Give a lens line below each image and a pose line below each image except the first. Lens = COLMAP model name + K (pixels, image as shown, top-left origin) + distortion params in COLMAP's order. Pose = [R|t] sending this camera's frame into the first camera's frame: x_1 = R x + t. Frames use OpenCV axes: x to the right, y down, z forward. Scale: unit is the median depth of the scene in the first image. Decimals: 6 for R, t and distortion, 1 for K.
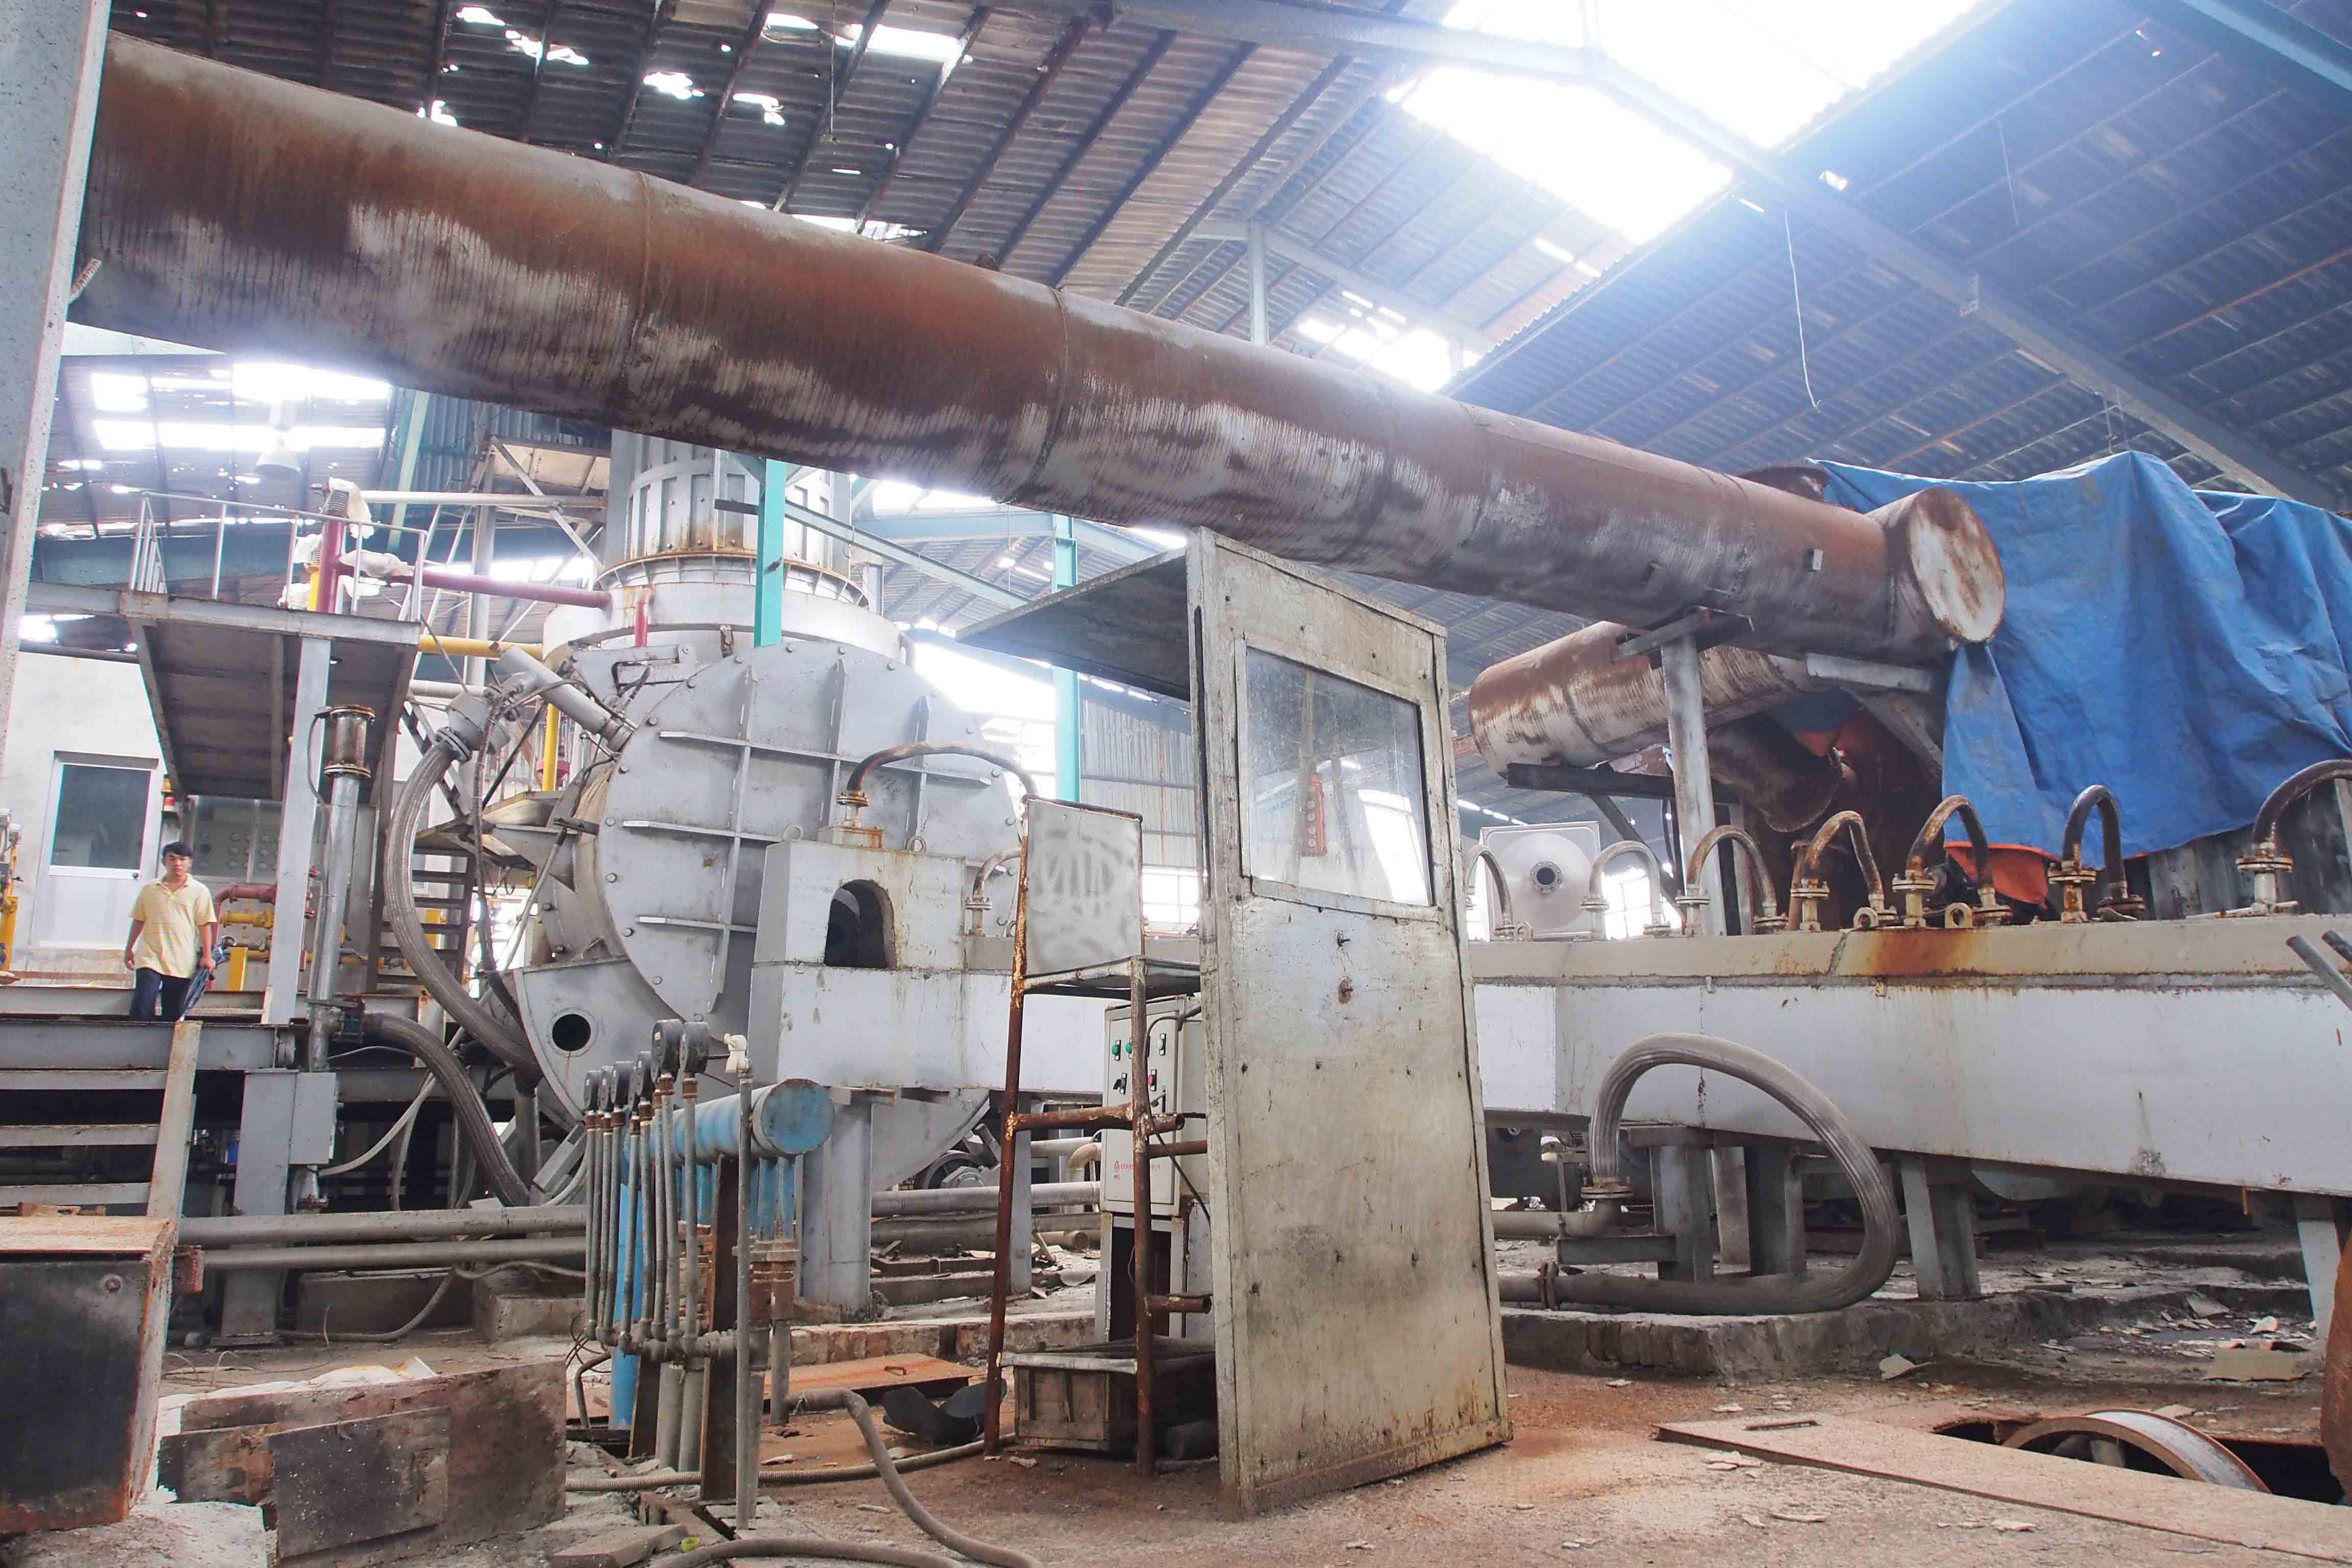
lens RADIAL K [[1654.7, 0, 1185.3], [0, 1654.7, 787.1], [0, 0, 1]] dist [-0.049447, -0.000967]
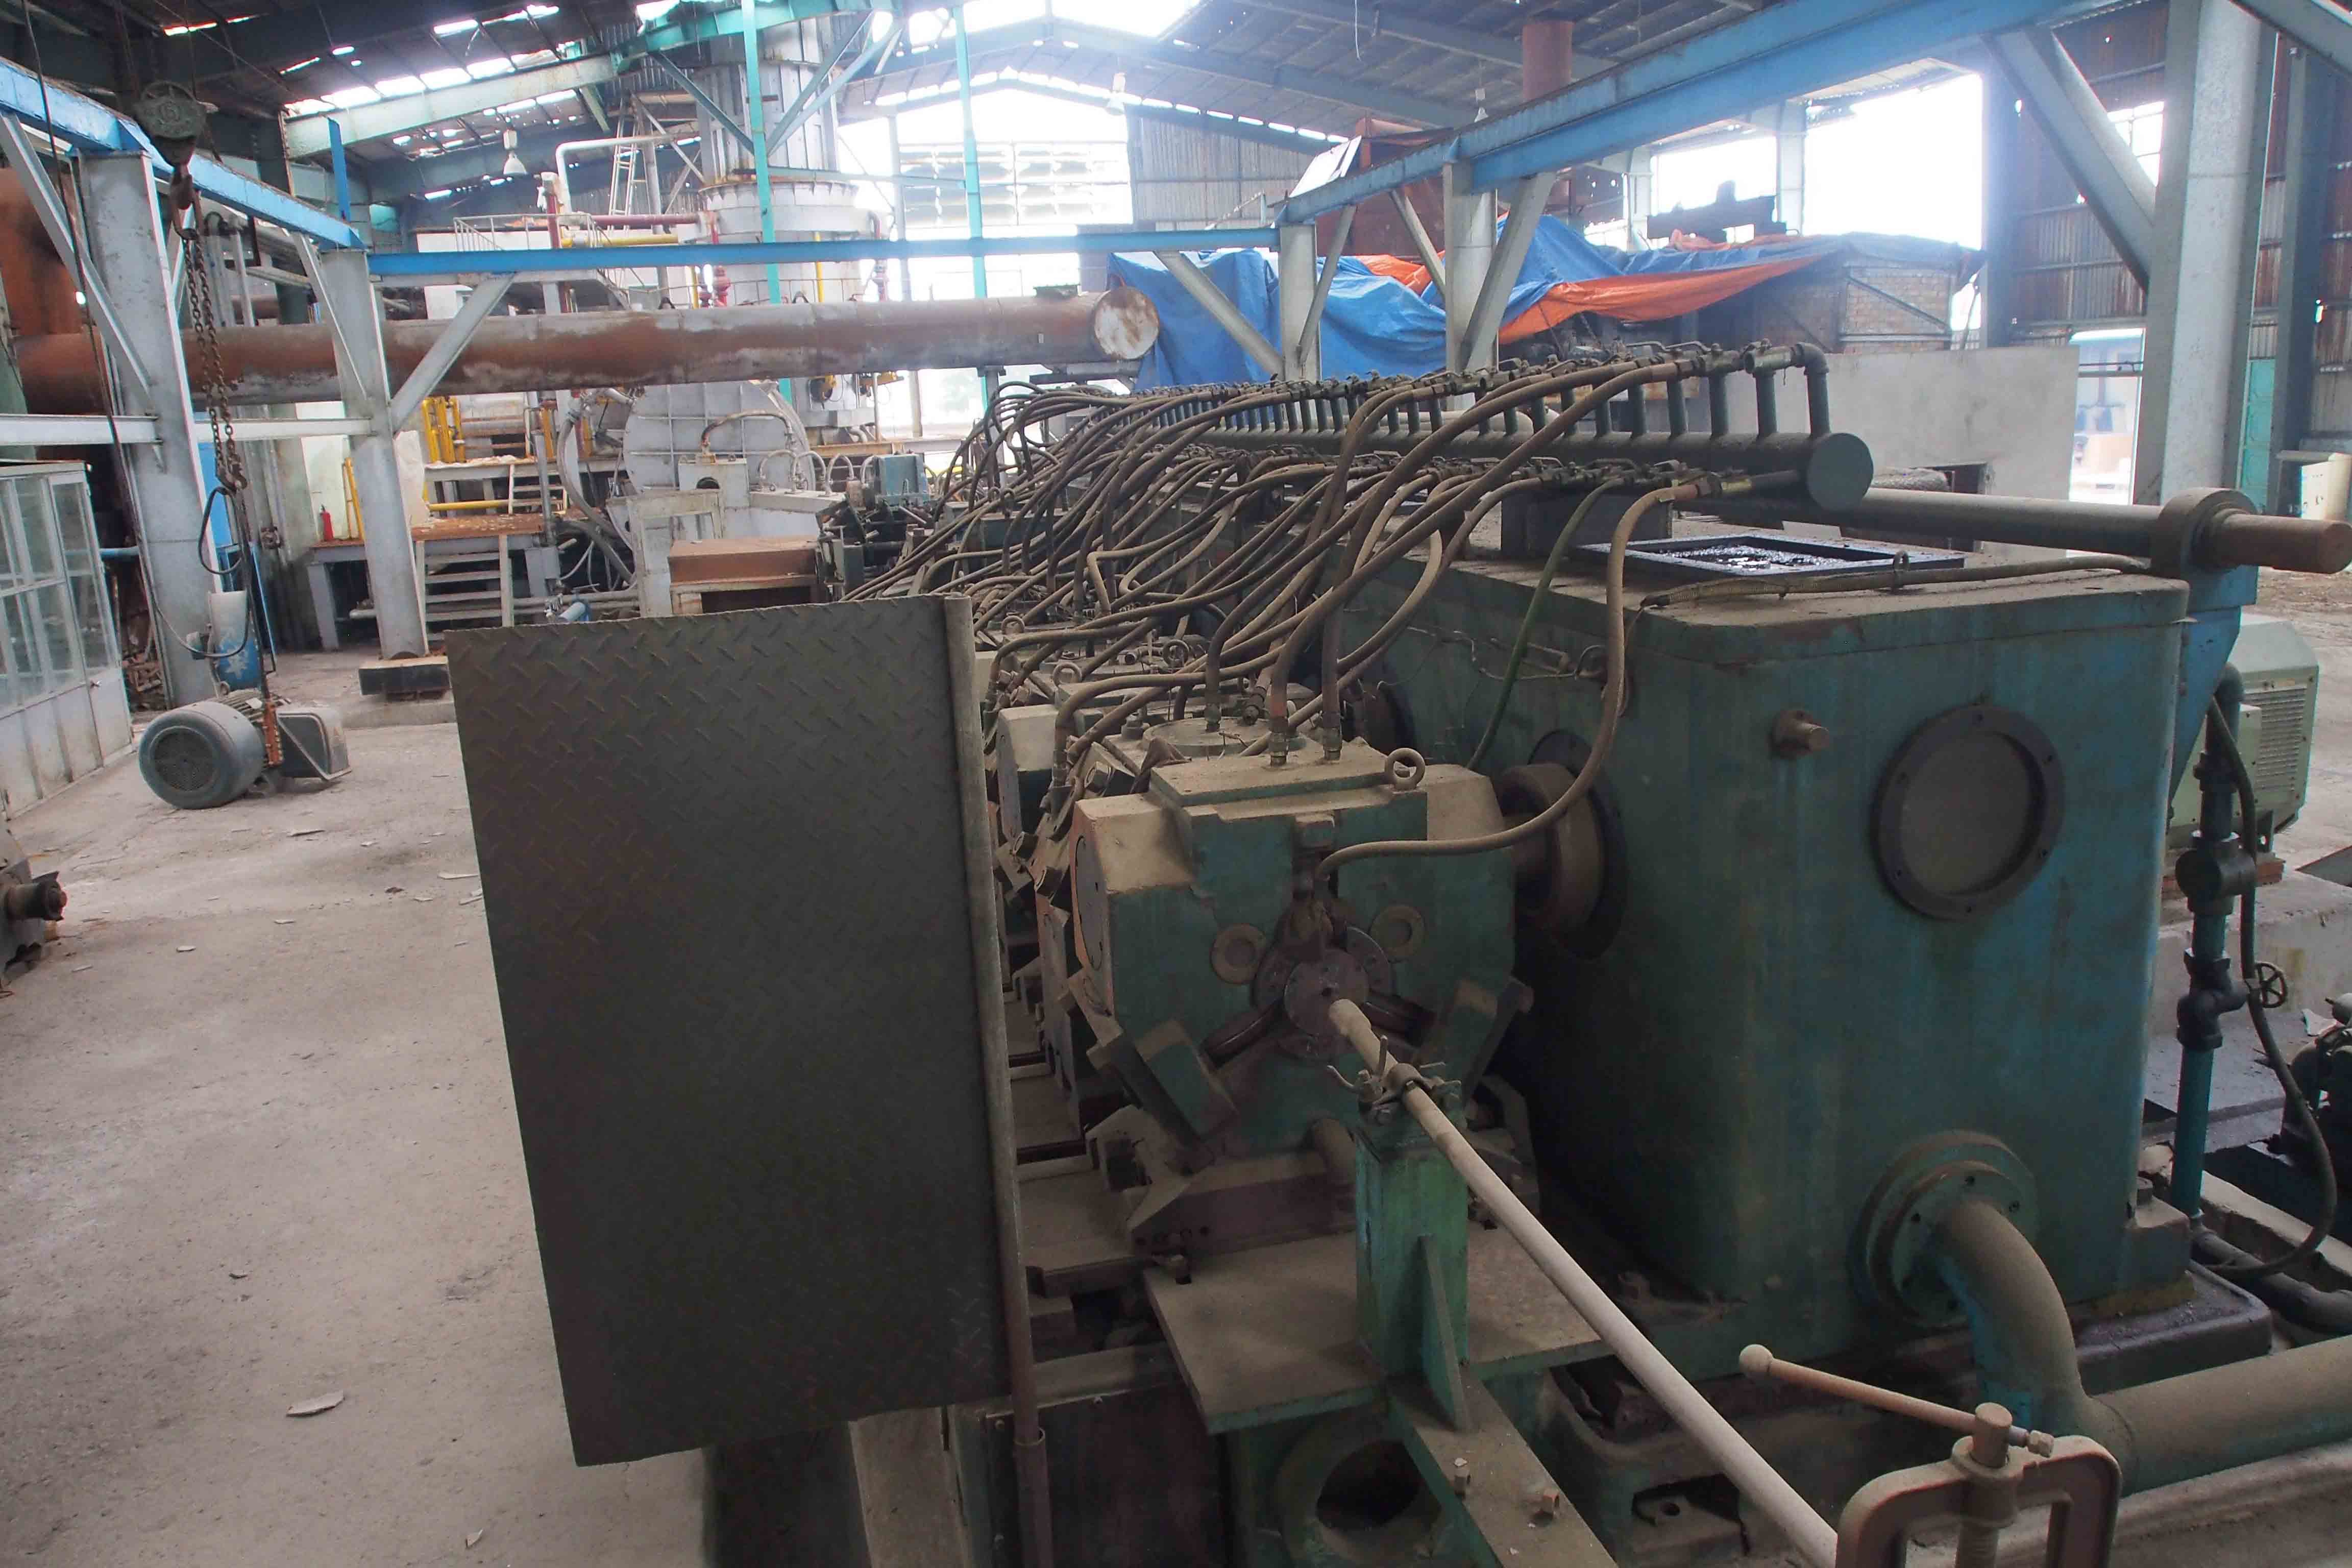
lens RADIAL K [[1654.7, 0, 1171.7], [0, 1654.7, 791.0], [0, 0, 1]] dist [-0.049447, -0.000967]
pose [[0.967981, 0.039041, -0.247968, 1.157474], [0.078554, 0.891106, 0.446945, -0.593266], [0.238415, -0.452113, 0.859507, -1.296431]]
